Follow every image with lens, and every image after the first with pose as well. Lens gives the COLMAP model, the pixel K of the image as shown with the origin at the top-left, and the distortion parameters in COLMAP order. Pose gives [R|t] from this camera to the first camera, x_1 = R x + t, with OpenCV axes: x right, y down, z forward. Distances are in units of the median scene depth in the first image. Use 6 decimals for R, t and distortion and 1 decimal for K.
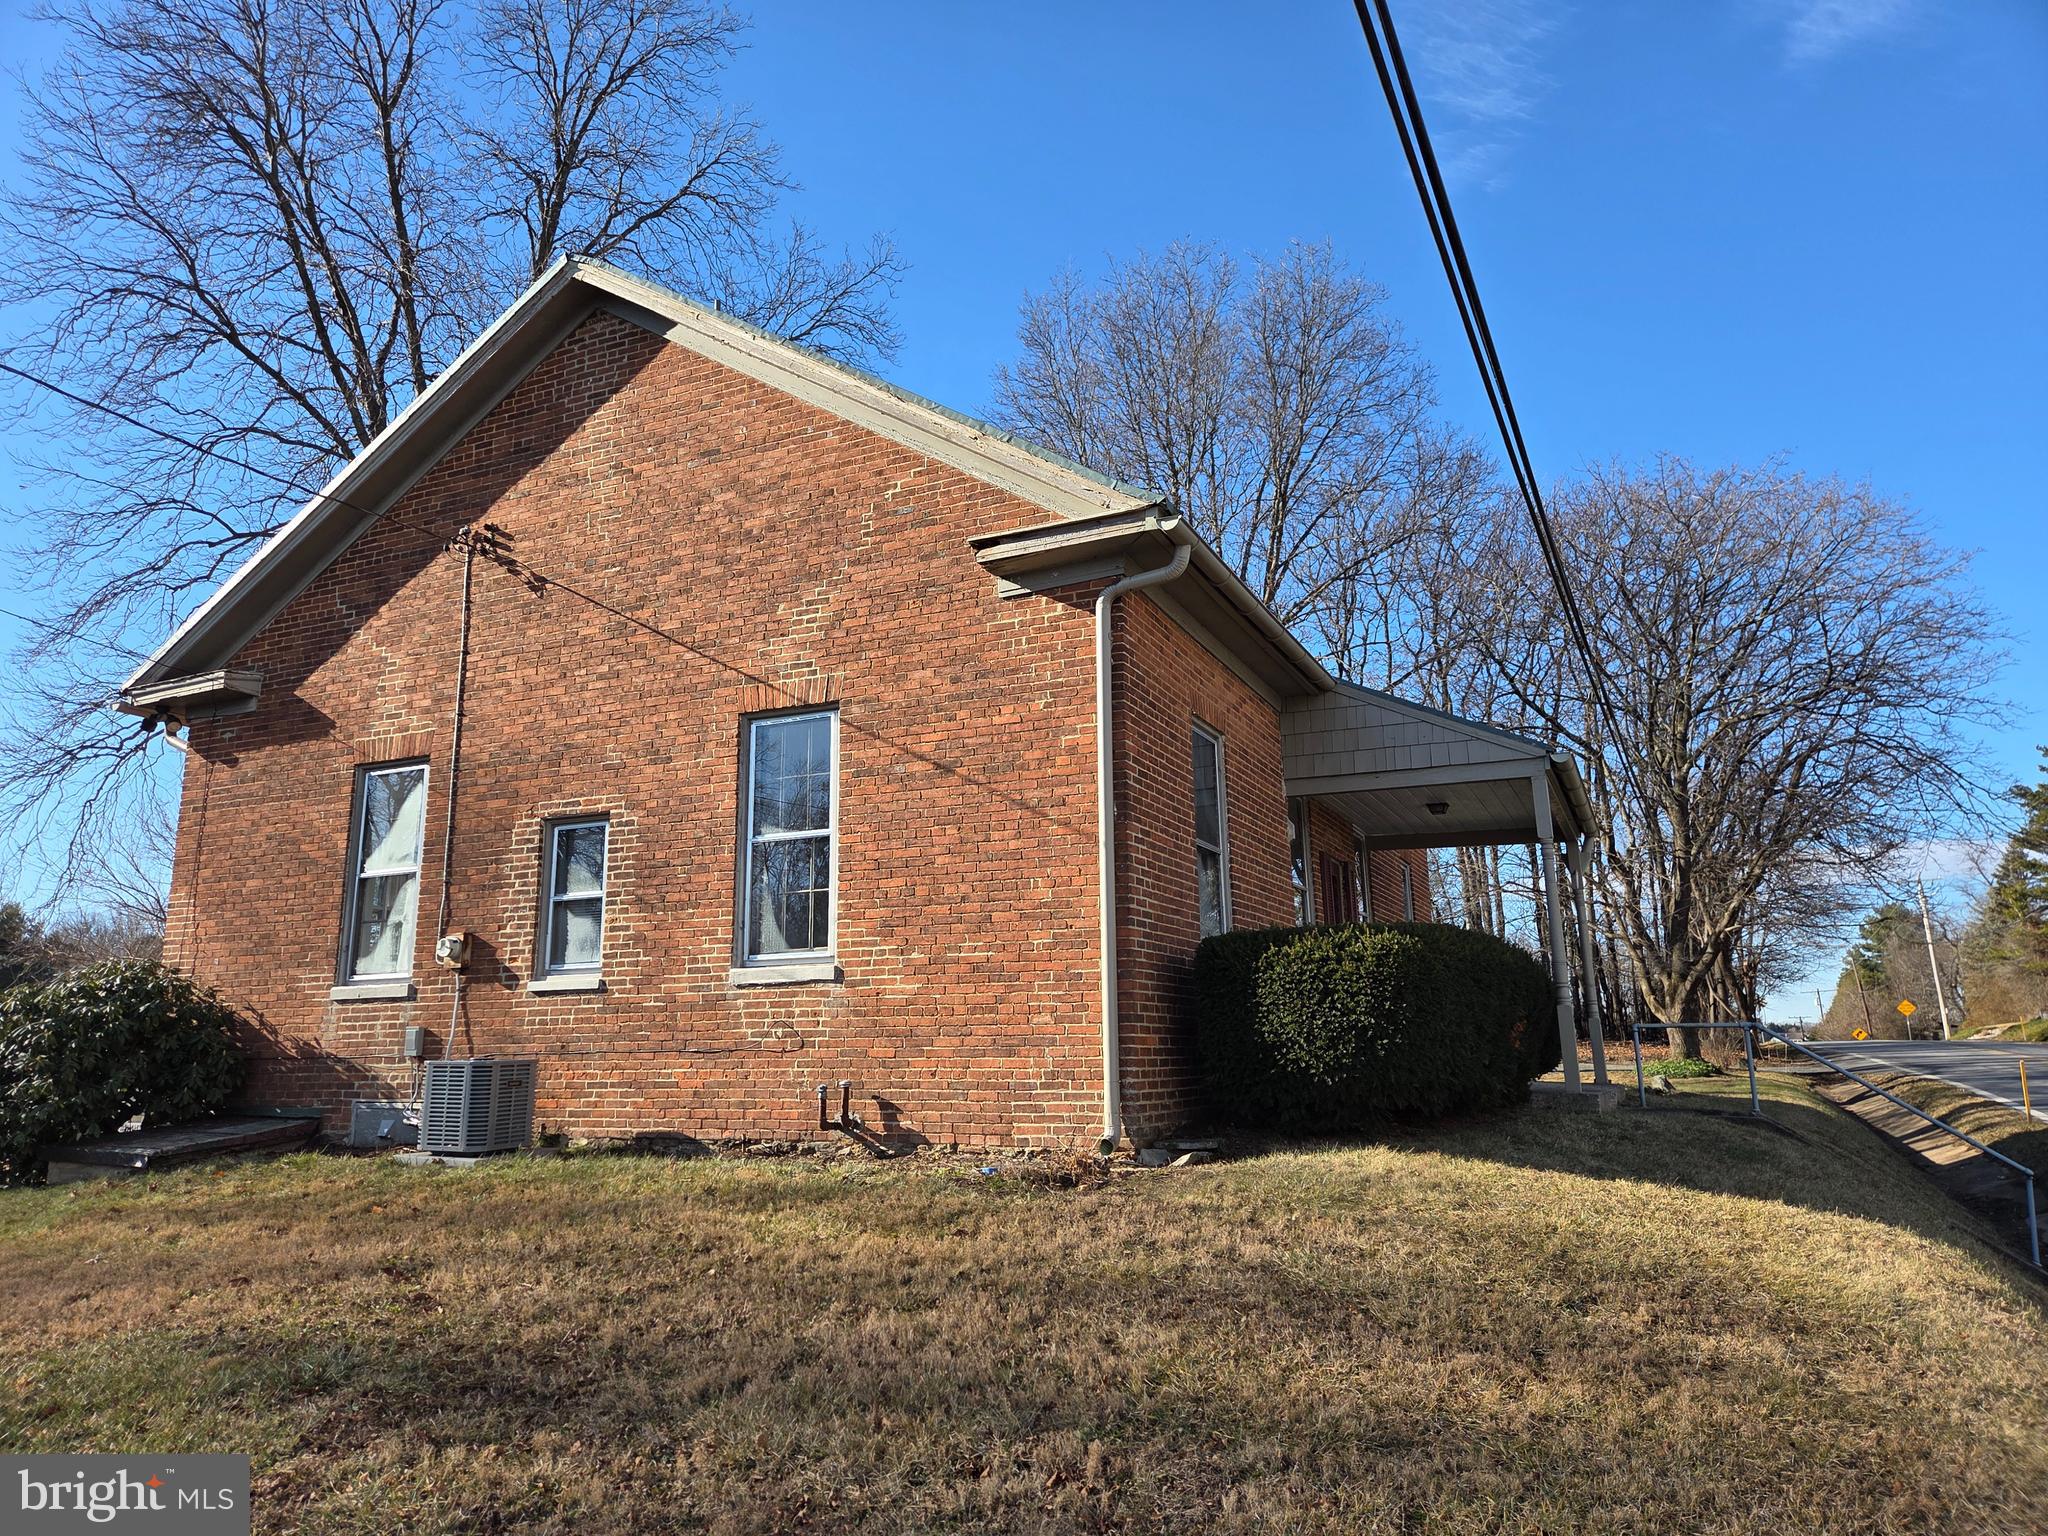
lens RADIAL K [[1362.1, 0, 1024.0], [0, 1362.1, 768.0], [0, 0, 1]] dist [0.065912, -0.053874]
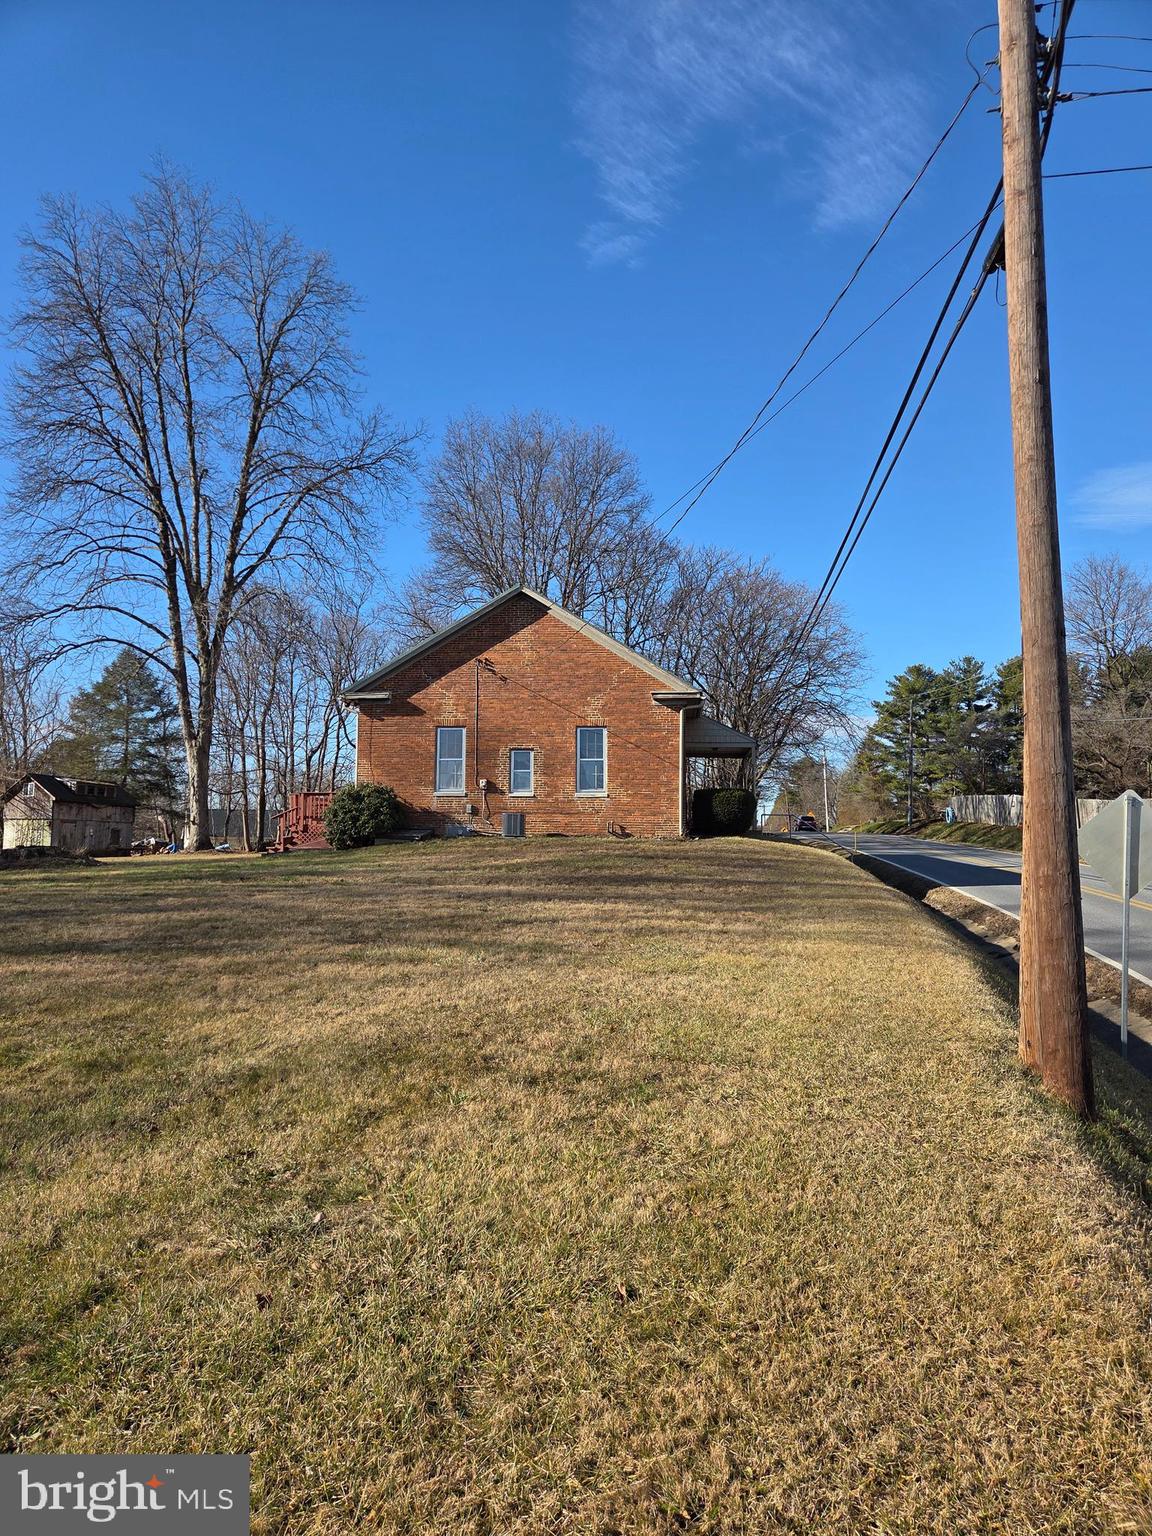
lens RADIAL K [[1042.0, 0, 576.0], [0, 1042.0, 768.0], [0, 0, 1]] dist [0.068724, 0.001220]
pose [[0.940171, 0.042087, 0.338092, -1.055198], [-0.087073, 0.989068, 0.119008, -0.239680], [-0.329387, -0.141327, 0.933558, -1.526497]]
